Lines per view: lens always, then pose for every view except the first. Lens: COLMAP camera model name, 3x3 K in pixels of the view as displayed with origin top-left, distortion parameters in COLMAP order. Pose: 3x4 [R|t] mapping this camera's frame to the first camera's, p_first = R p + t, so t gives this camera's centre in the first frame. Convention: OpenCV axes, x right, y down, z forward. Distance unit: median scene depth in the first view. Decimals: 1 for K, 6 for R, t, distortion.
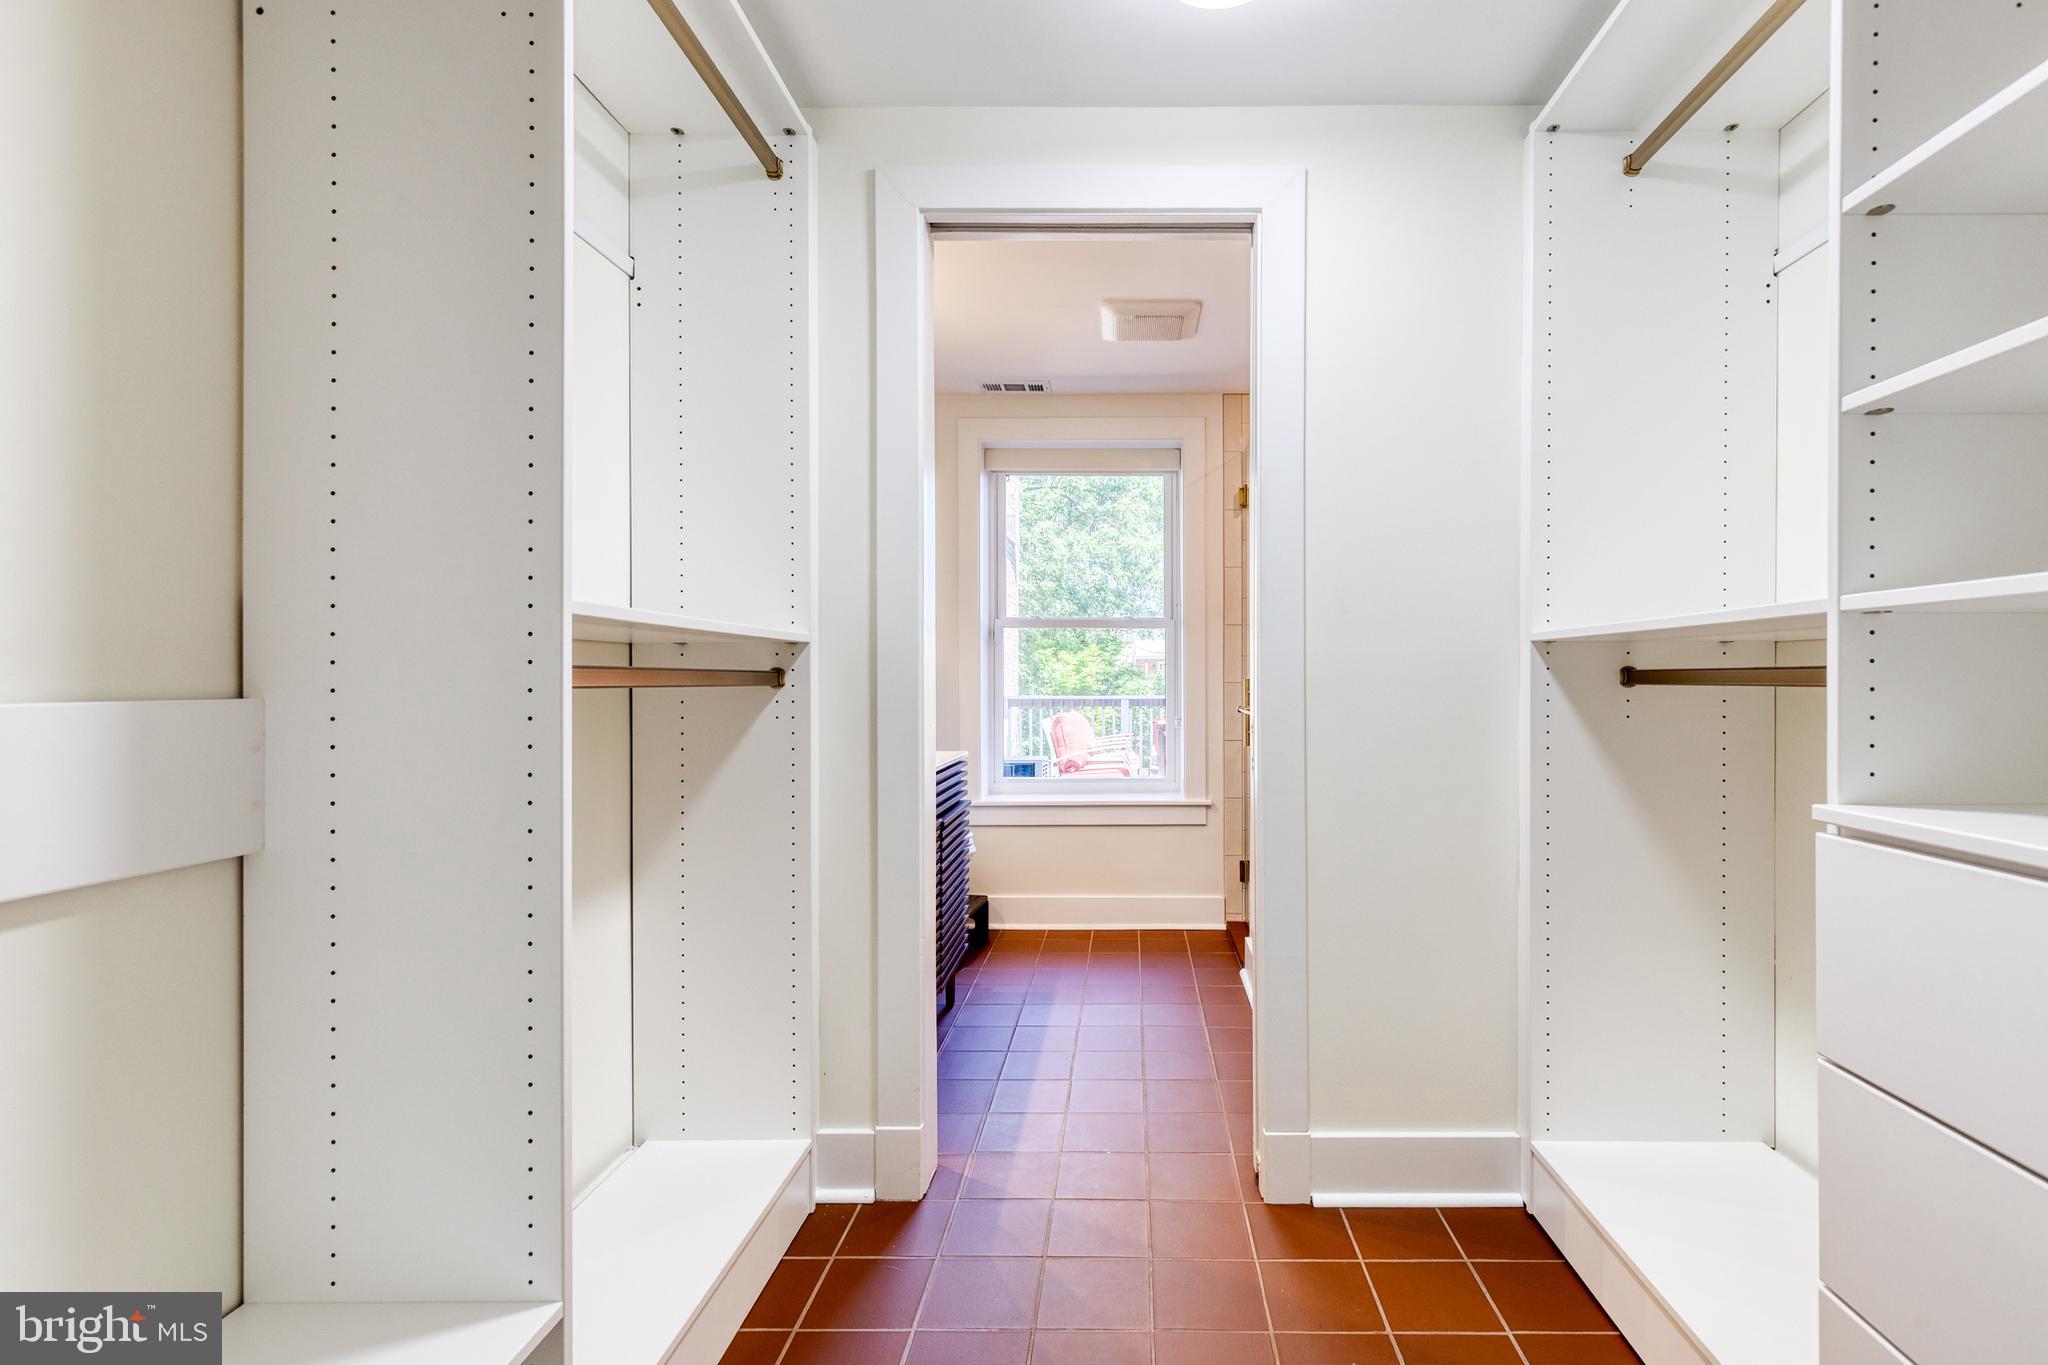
lens RADIAL K [[935.0, 0, 1047.3], [0, 935.0, 681.0], [0, 0, 1]] dist [0.012466, -0.001200]
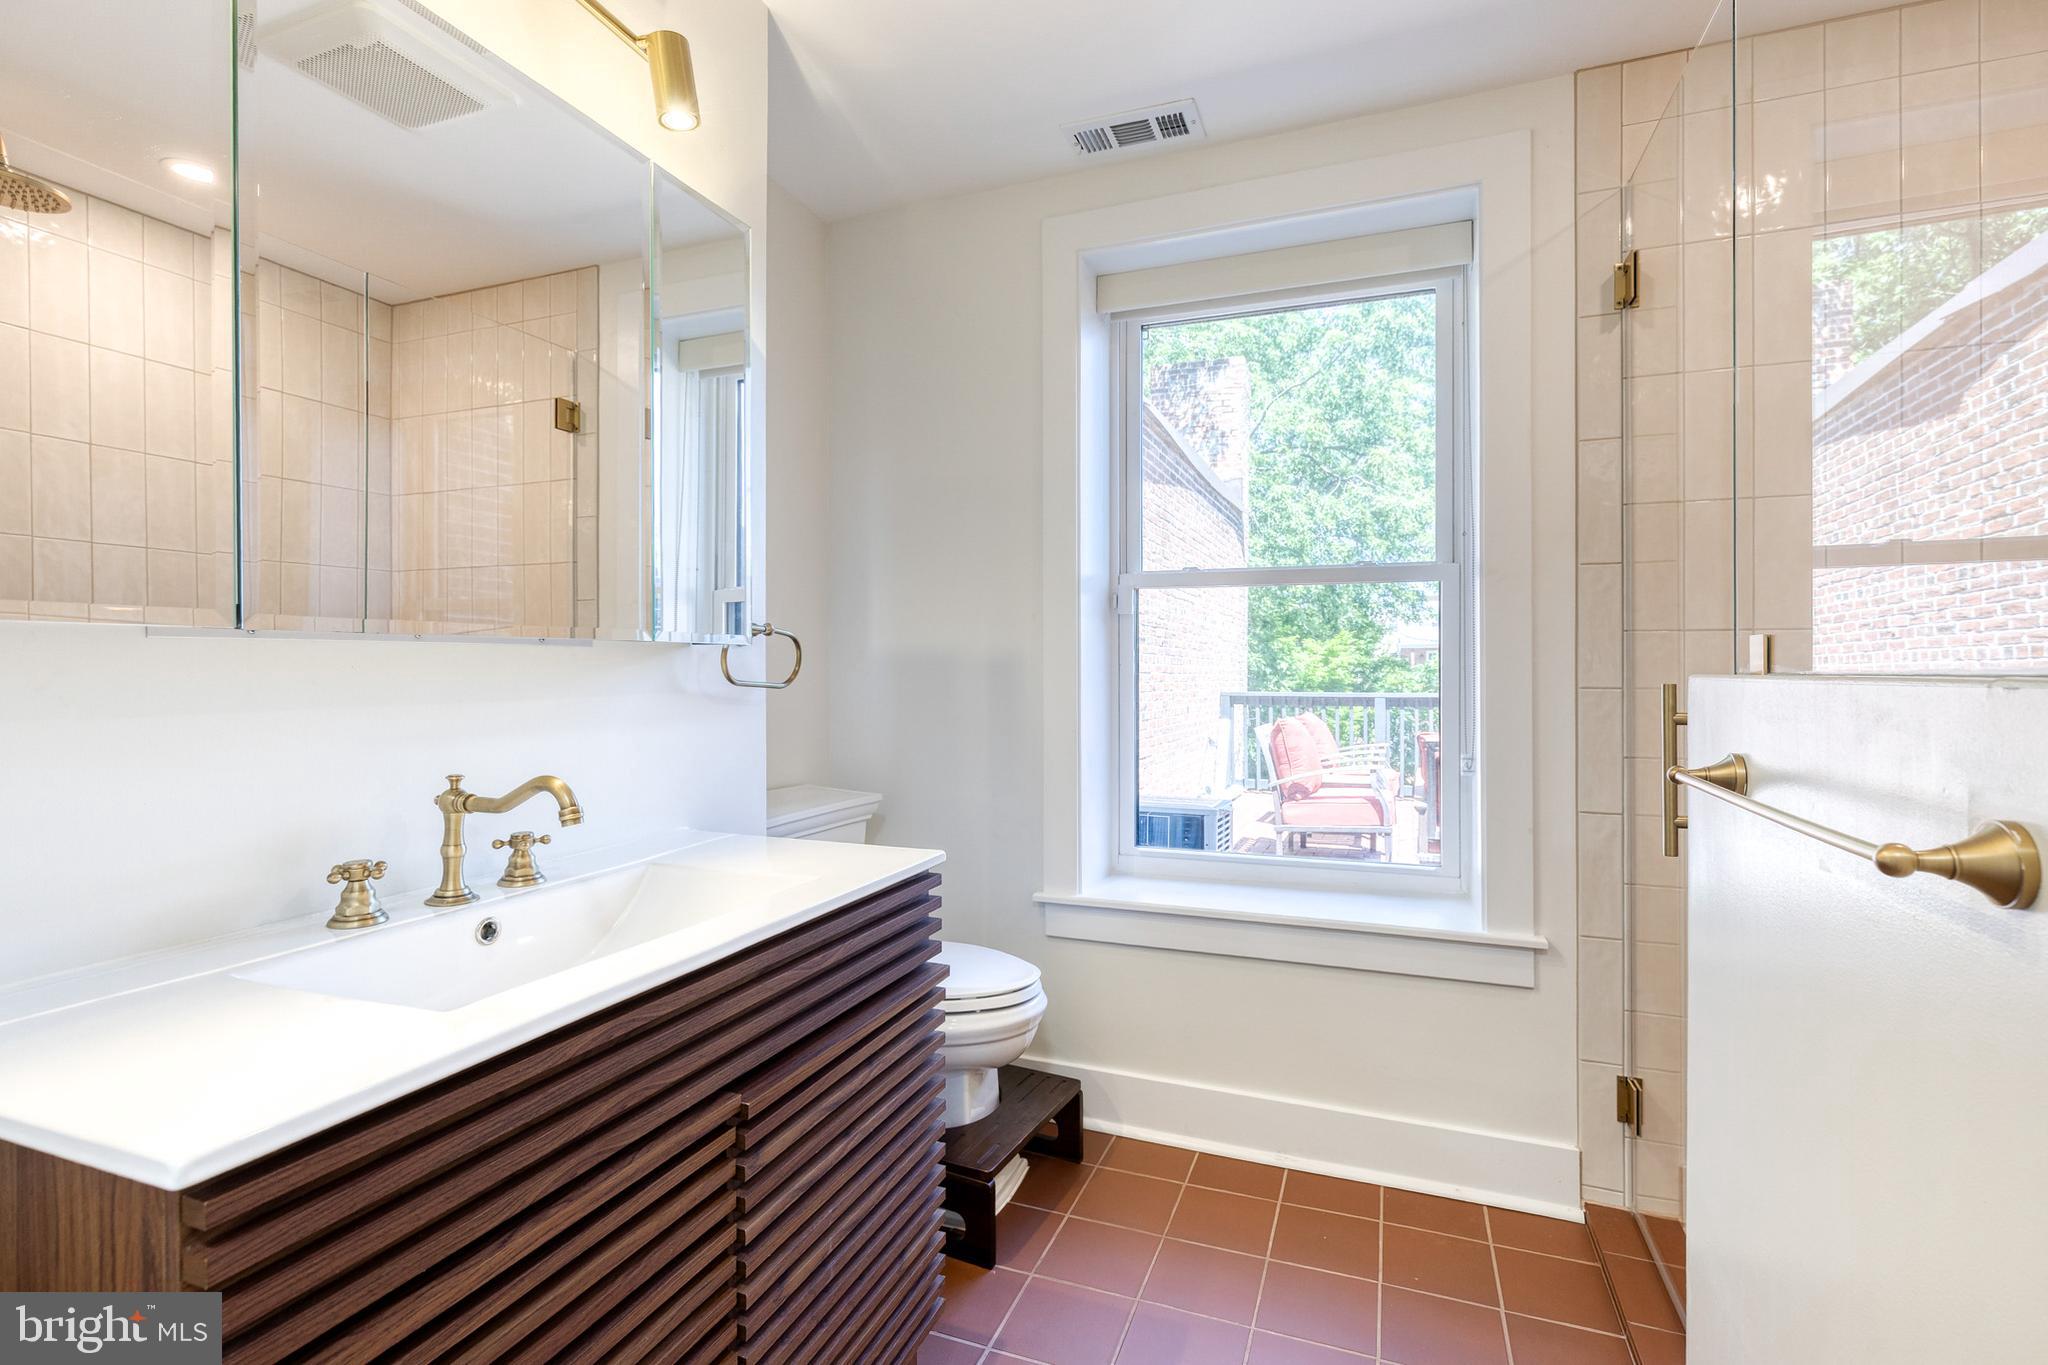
lens RADIAL K [[934.5, 0, 1028.9], [0, 934.5, 652.6], [0, 0, 1]] dist [0.028543, -0.000204]
pose [[0.960167, -0.000530, -0.279428, 0.018596], [-0.004945, 0.999809, -0.018888, -0.002070], [0.279384, 0.019517, 0.959981, 0.150705]]
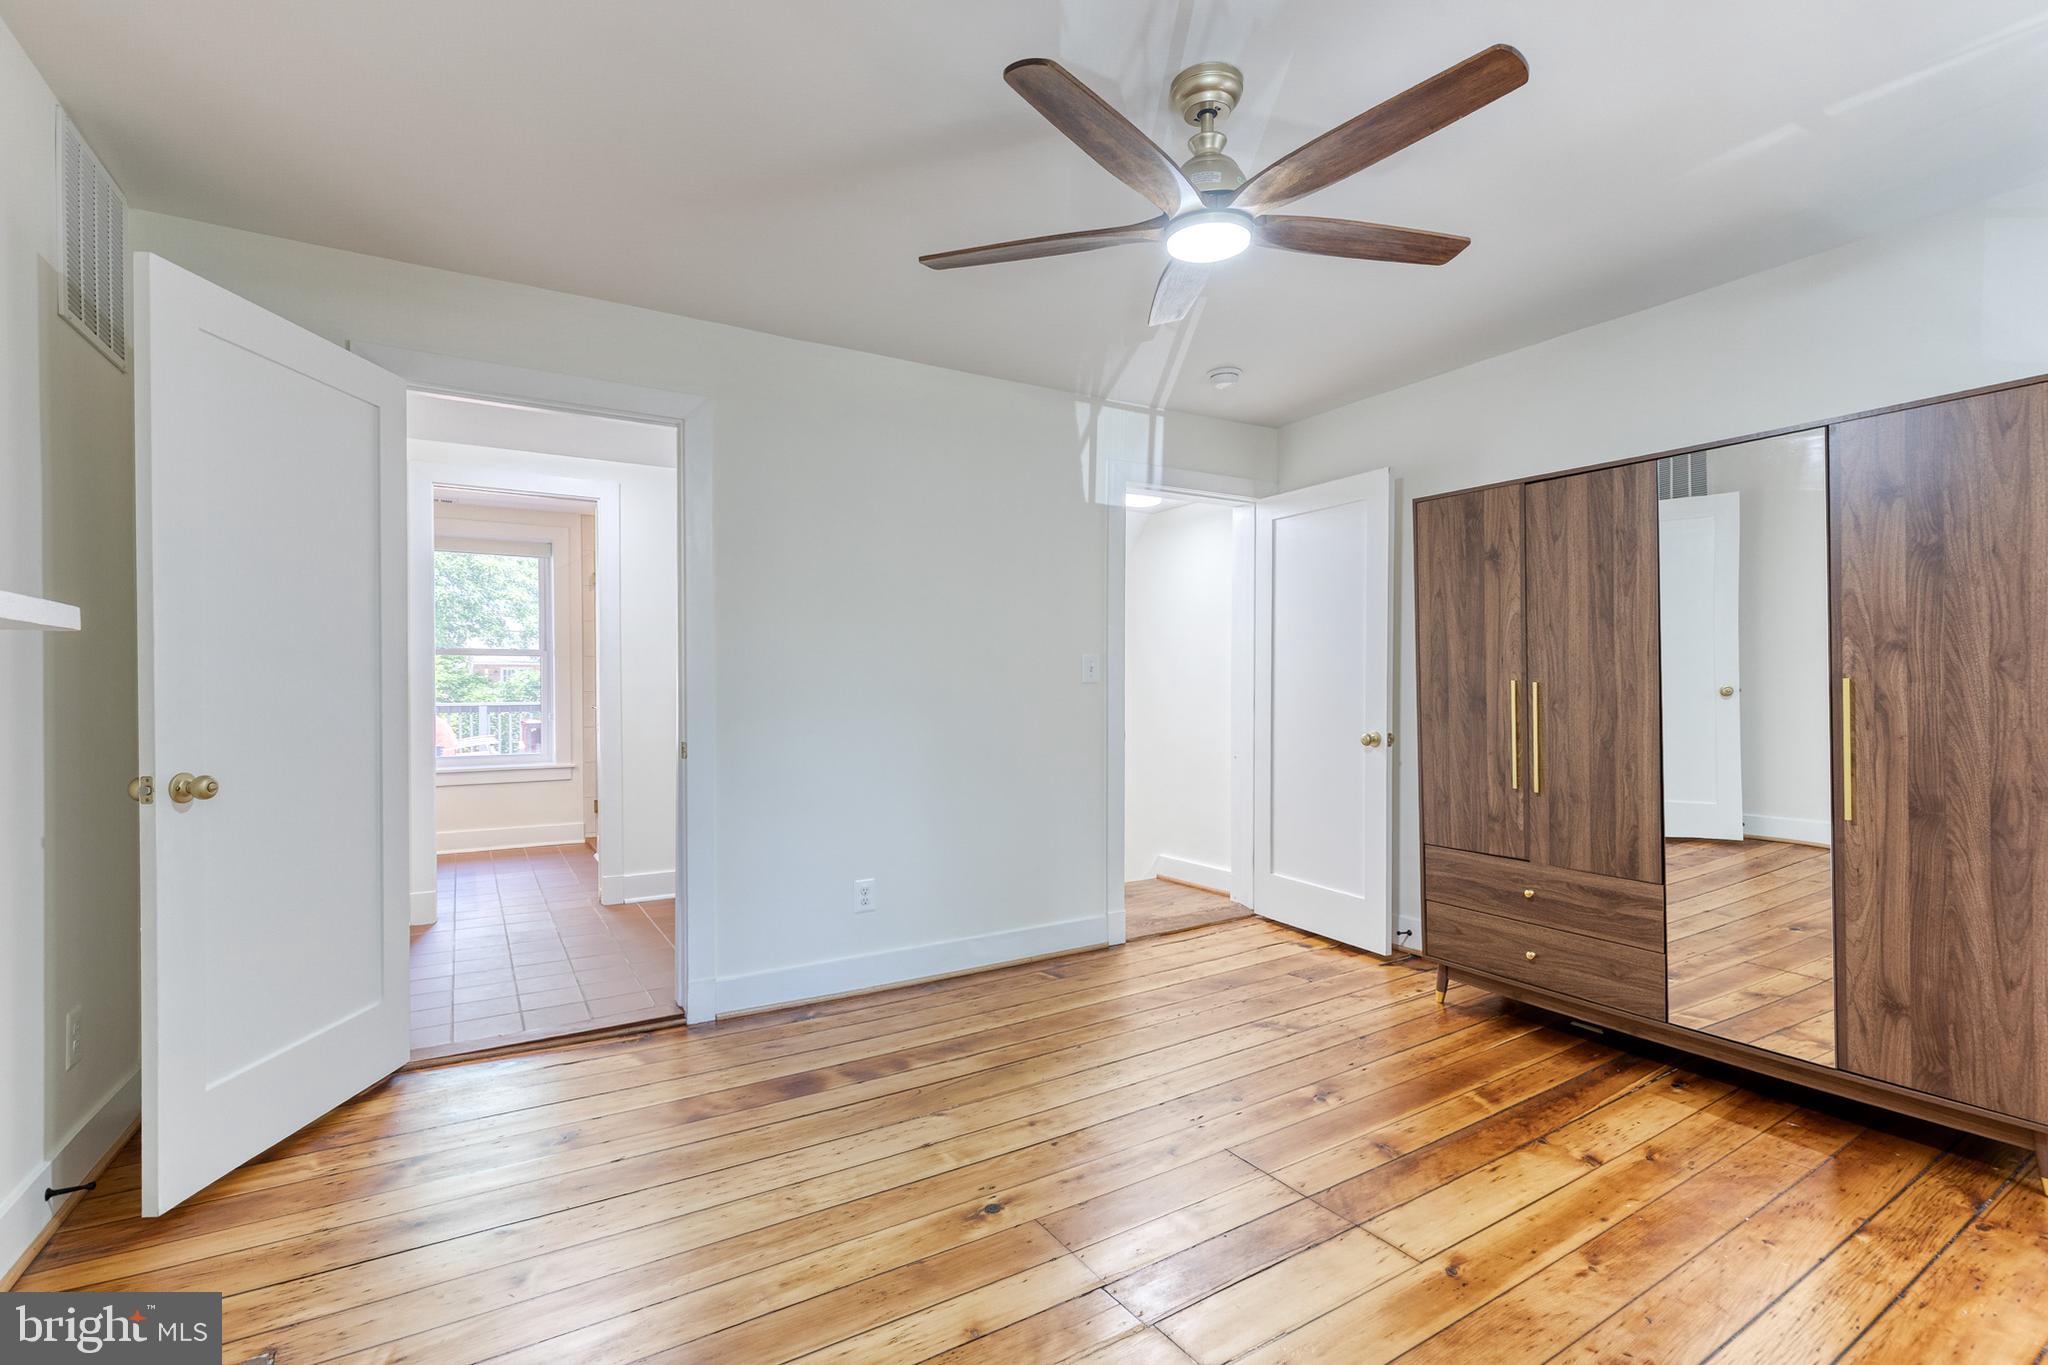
lens RADIAL K [[953.9, 0, 1024.0], [0, 953.9, 682.5], [0, 0, 1]] dist [-0.015279, -0.000247]
pose [[0.808204, -0.002605, 0.588897, -0.053458], [0.004945, 0.999985, -0.002363, -0.002285], [-0.588882, 0.004822, 0.808205, -0.256748]]
